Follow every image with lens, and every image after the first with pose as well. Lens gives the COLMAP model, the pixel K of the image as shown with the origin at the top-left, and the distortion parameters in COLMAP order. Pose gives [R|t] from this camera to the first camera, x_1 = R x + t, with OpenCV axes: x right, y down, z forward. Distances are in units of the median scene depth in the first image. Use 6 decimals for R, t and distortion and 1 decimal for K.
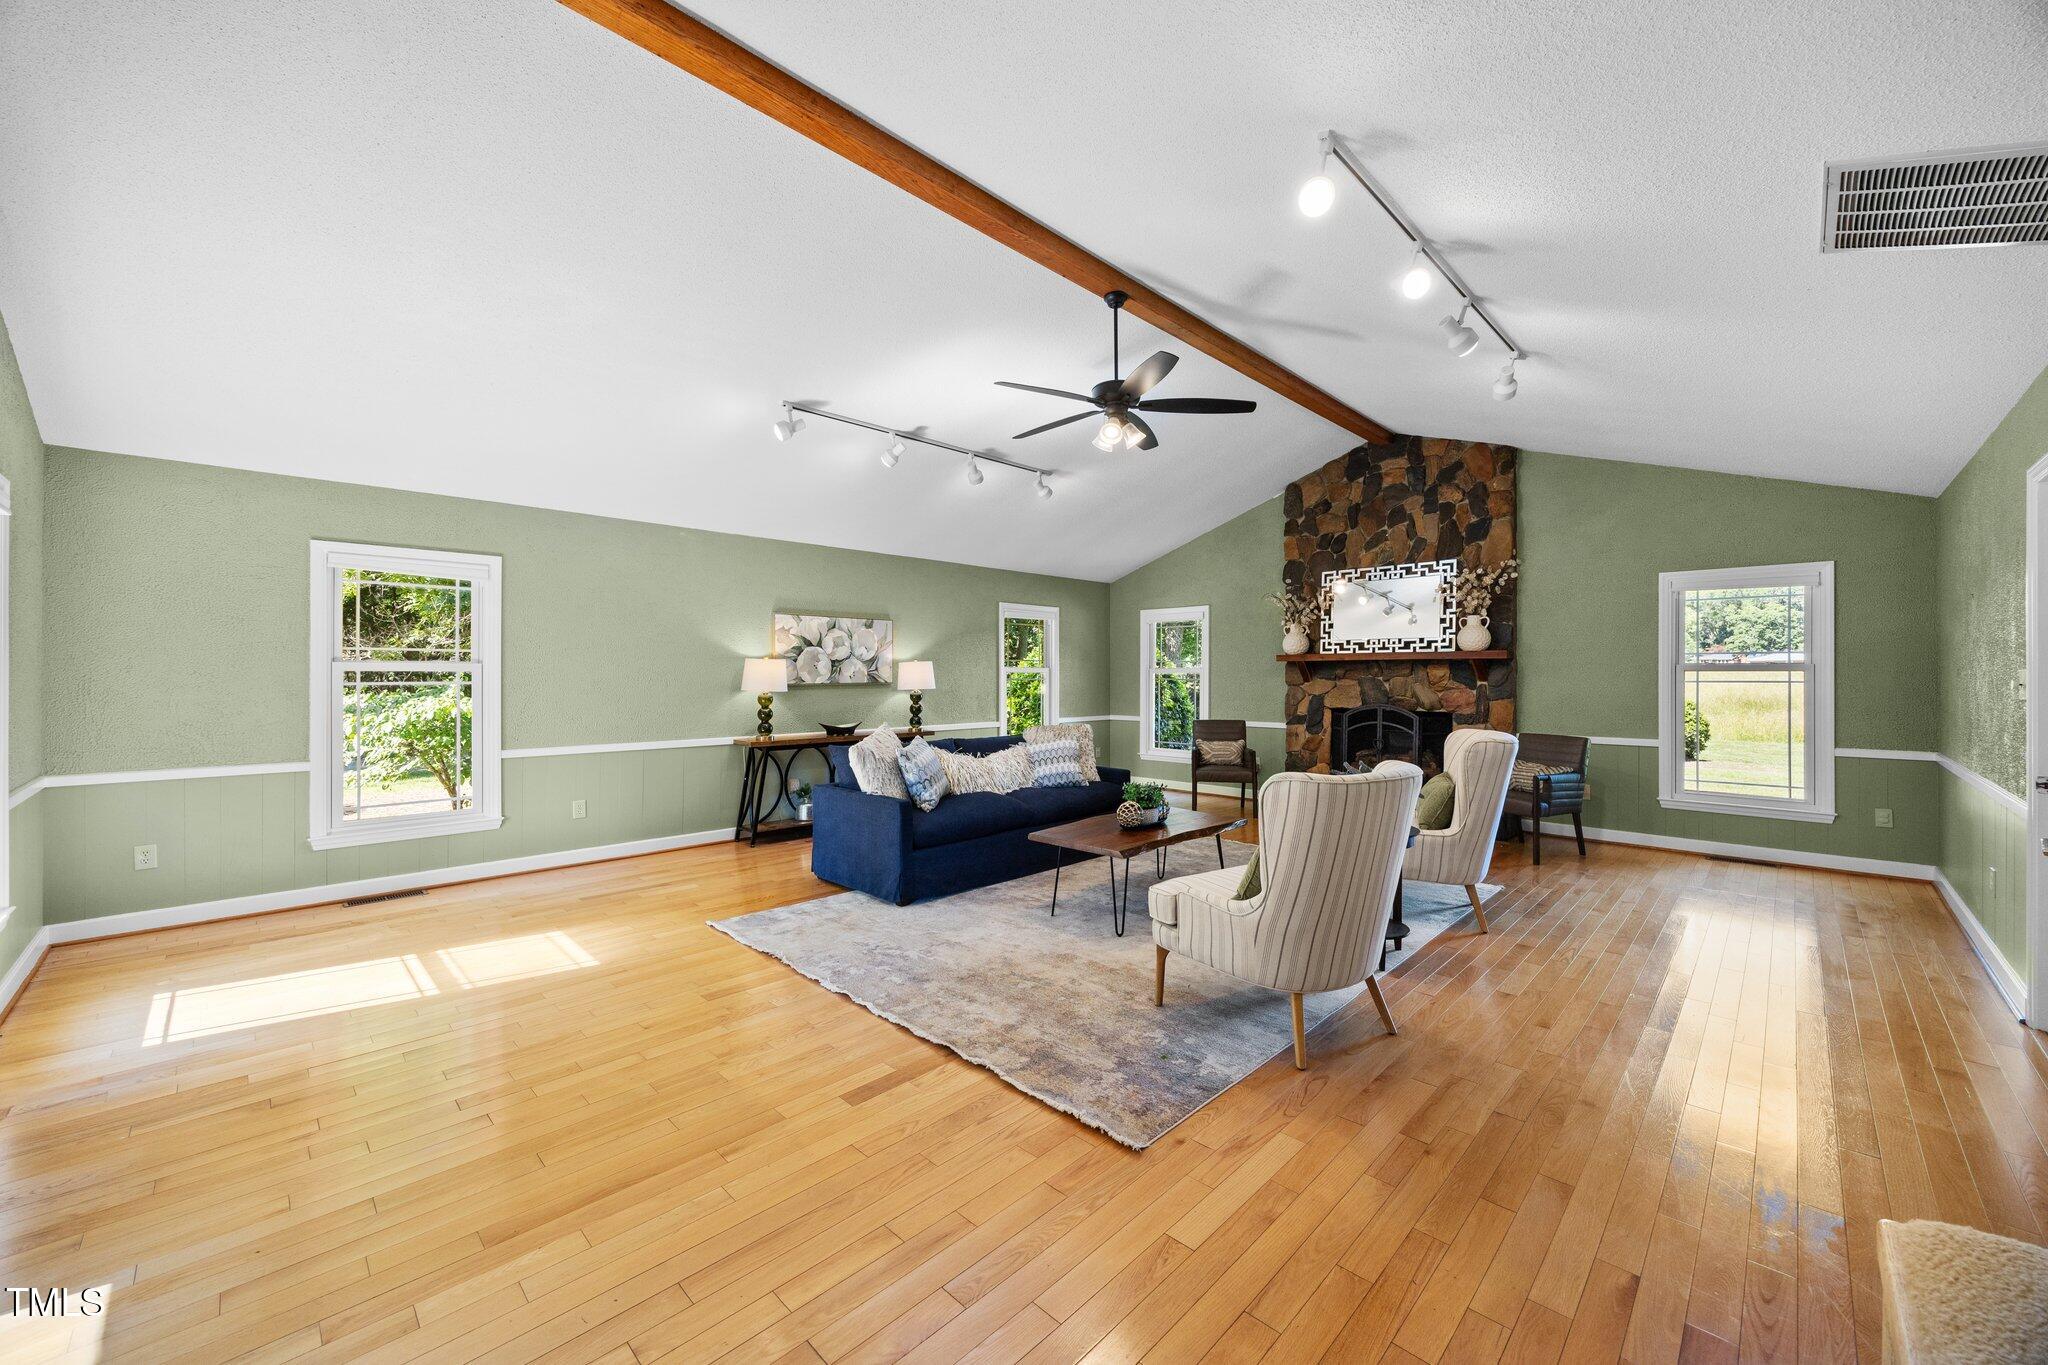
lens RADIAL K [[783.1, 0, 1017.5], [0, 783.1, 673.4], [0, 0, 1]] dist [0.001994, 0.000522]
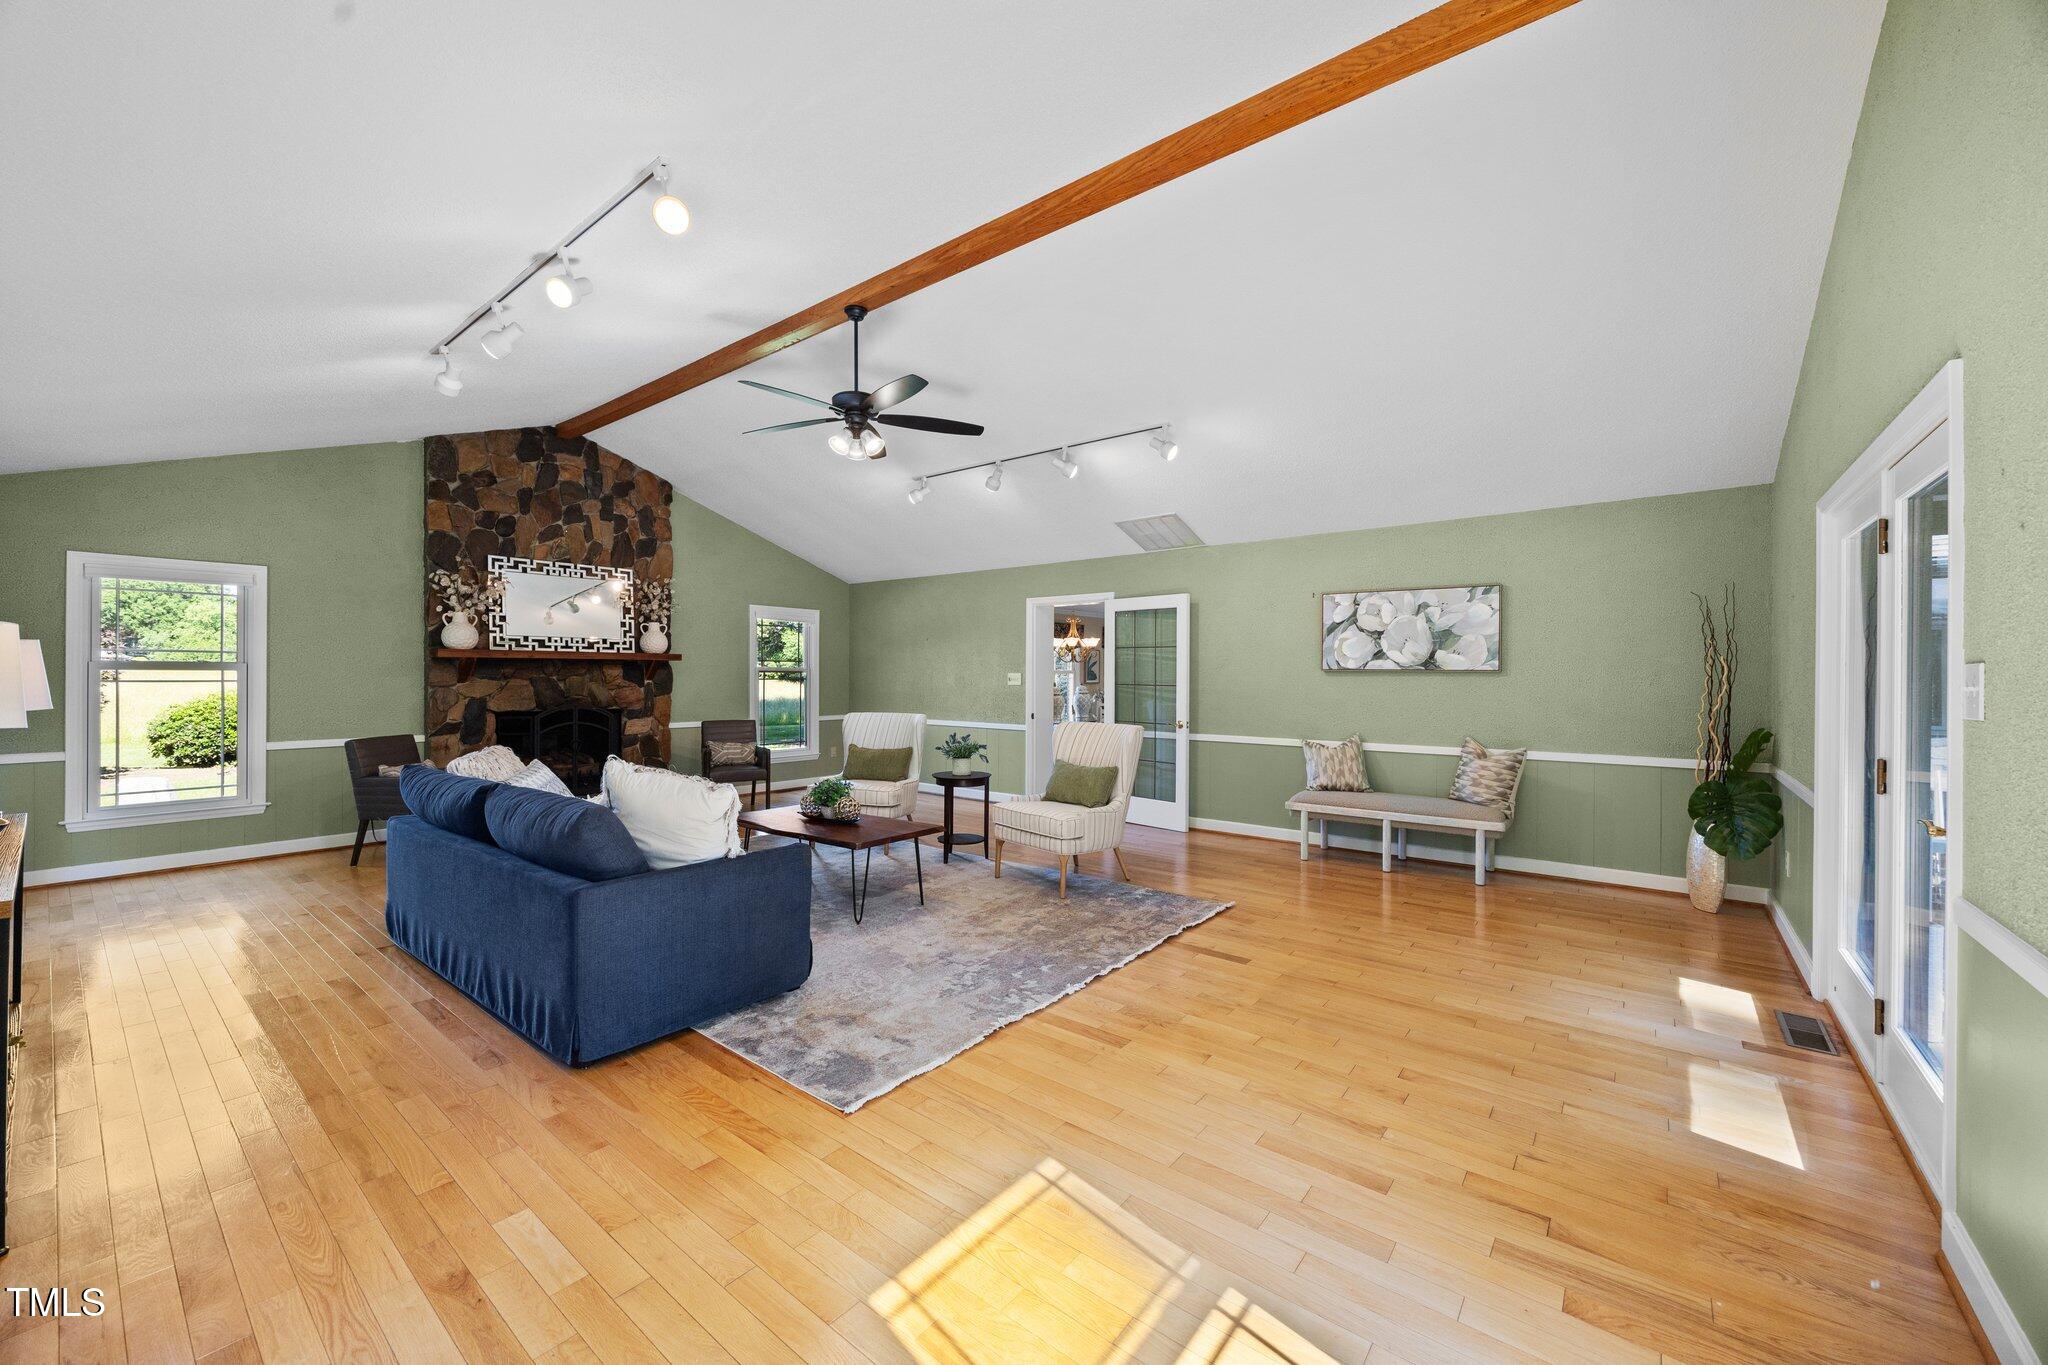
lens RADIAL K [[783.1, 0, 1017.7], [0, 783.1, 681.5], [0, 0, 1]] dist [0.001994, 0.000522]
pose [[-0.105806, -0.008777, 0.994348, -0.573972], [-0.004254, 0.999956, 0.008374, 0.000299], [-0.994378, -0.003344, -0.105839, 0.554398]]
